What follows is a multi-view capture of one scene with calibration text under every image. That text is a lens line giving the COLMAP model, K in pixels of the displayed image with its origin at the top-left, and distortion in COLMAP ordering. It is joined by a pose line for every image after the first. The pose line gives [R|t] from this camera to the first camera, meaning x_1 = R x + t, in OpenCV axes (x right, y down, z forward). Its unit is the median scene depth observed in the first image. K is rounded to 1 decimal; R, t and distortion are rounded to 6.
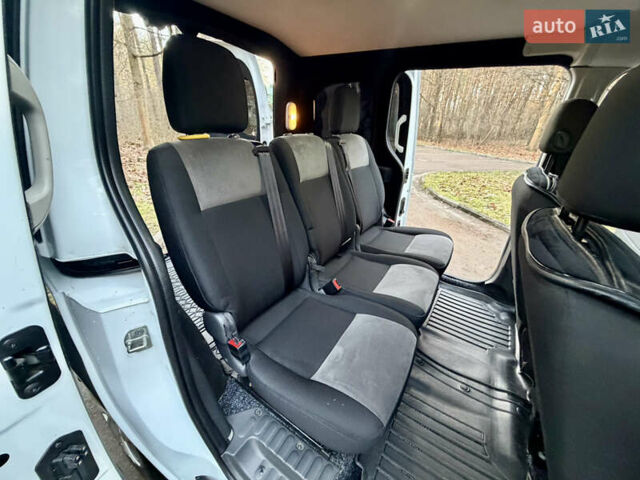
lens RADIAL K [[253.5, 0, 320.0], [0, 253.5, 240.0], [0, 0, 1]] dist [0.001494, 0.000383]
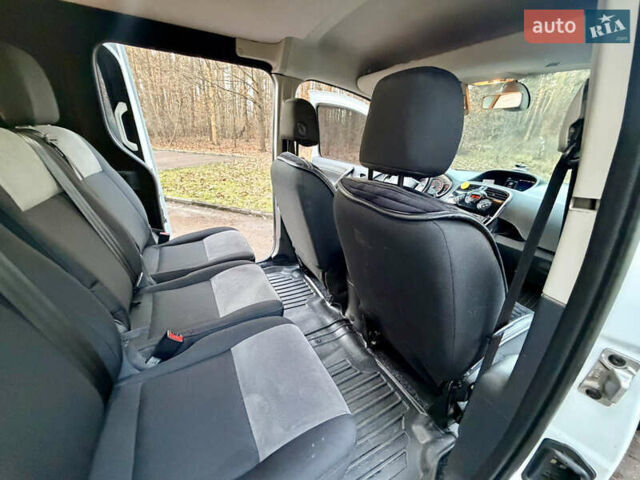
lens RADIAL K [[253.5, 0, 320.0], [0, 253.5, 240.0], [0, 0, 1]] dist [0.001494, 0.000383]
pose [[0.509583, -0.347045, 0.787328, -0.137408], [0.339313, 0.921946, 0.186769, -0.049173], [-0.790691, 0.171976, 0.587565, 0.155617]]
